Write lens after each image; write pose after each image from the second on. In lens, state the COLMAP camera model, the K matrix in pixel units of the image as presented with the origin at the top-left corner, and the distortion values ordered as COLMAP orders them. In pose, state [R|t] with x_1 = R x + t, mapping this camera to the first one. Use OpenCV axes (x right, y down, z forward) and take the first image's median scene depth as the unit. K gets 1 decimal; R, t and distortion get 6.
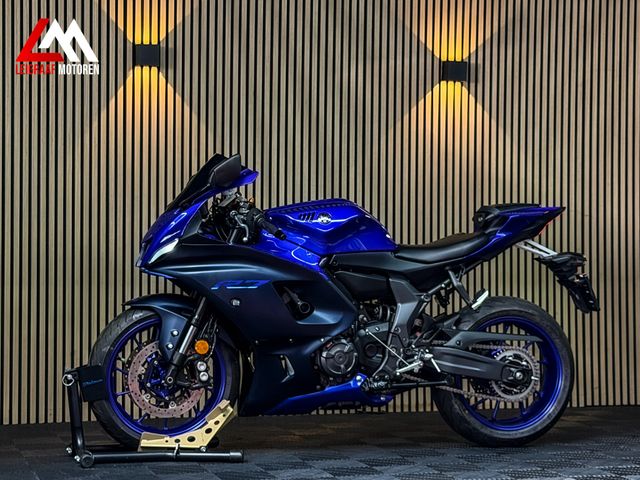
lens RADIAL K [[1456.8, 0, 328.2], [0, 1456.8, 226.9], [0, 0, 1]] dist [0.144811, 0.000000]
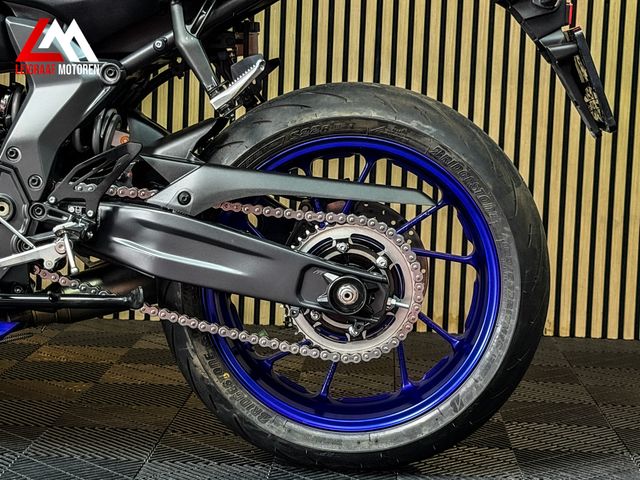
lens RADIAL K [[1456.8, 0, 326.2], [0, 1456.8, 236.7], [0, 0, 1]] dist [0.144811, 0.000000]
pose [[0.944798, 0.063933, -0.321355, 0.204561], [-0.026672, 0.992530, 0.119046, 0.036478], [0.326566, -0.103904, 0.939446, 0.549441]]
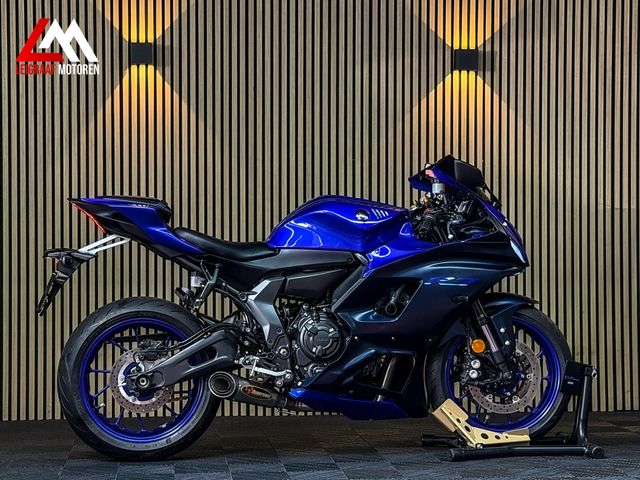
lens RADIAL K [[1456.8, 0, 315.9], [0, 1456.8, 238.5], [0, 0, 1]] dist [0.144811, 0.000000]
pose [[0.982507, -0.007622, -0.186068, 0.178058], [0.009931, 0.999885, 0.011476, -0.001498], [0.185959, -0.013123, 0.982470, 0.039909]]
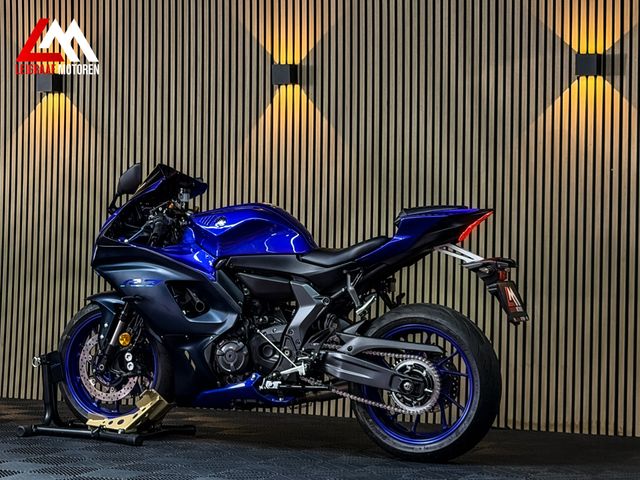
lens RADIAL K [[1456.8, 0, 326.8], [0, 1456.8, 236.6], [0, 0, 1]] dist [0.144811, 0.000000]
pose [[0.763706, -0.002090, -0.645561, 0.592529], [-0.003785, 0.999963, -0.007716, 0.009975], [0.645553, 0.008336, 0.763670, 0.201513]]
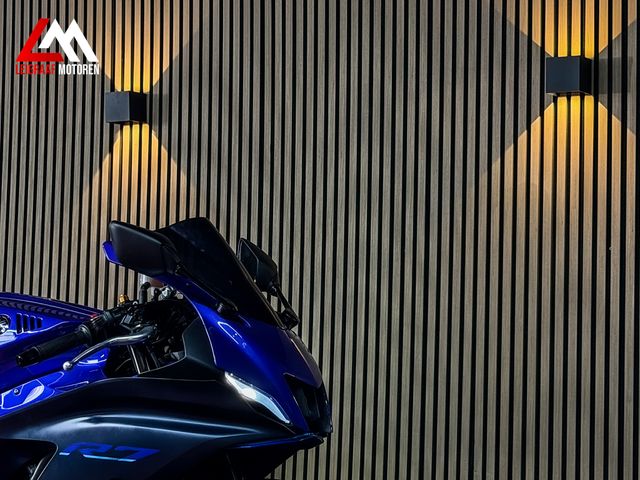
lens RADIAL K [[1456.8, 0, 311.8], [0, 1456.8, 255.3], [0, 0, 1]] dist [0.144811, 0.000000]
pose [[0.689649, -0.043692, -0.722824, 0.448922], [-0.015989, 0.997016, -0.075521, 0.006149], [0.723967, 0.063640, 0.686893, 0.582444]]
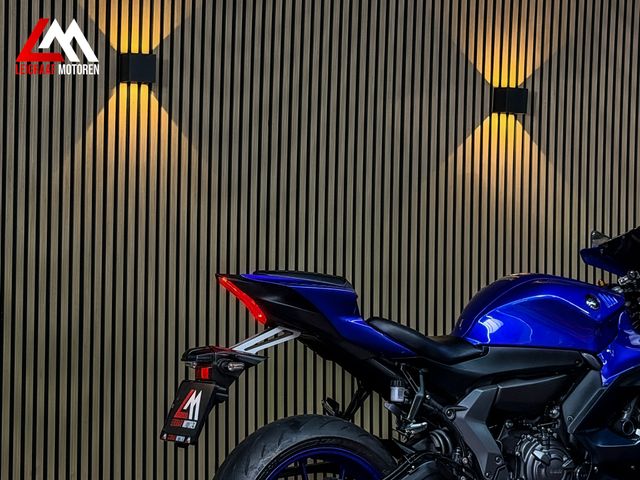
lens RADIAL K [[1456.8, 0, 315.5], [0, 1456.8, 245.7], [0, 0, 1]] dist [0.144811, 0.000000]
pose [[0.987289, 0.011220, 0.158540, -0.151706], [-0.010035, 0.999915, -0.008276, -0.021855], [-0.158620, 0.006580, 0.987318, 0.250688]]
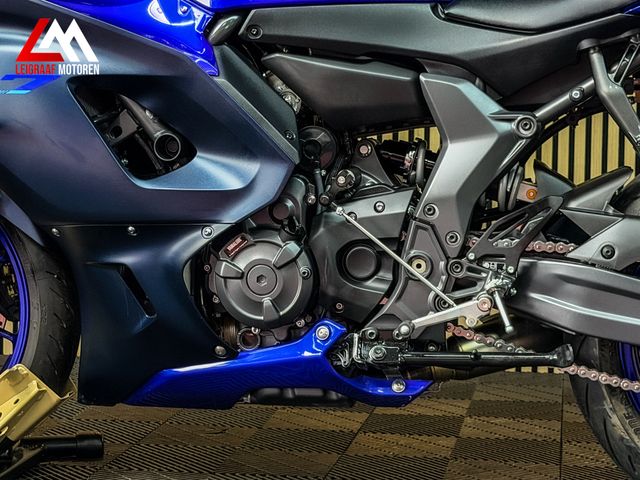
lens RADIAL K [[1456.8, 0, 324.6], [0, 1456.8, 233.5], [0, 0, 1]] dist [0.144811, 0.000000]
pose [[0.896859, 0.036276, -0.440826, 0.155660], [0.005199, 0.995698, 0.092514, 0.034146], [0.442286, -0.085264, 0.892812, 0.537695]]
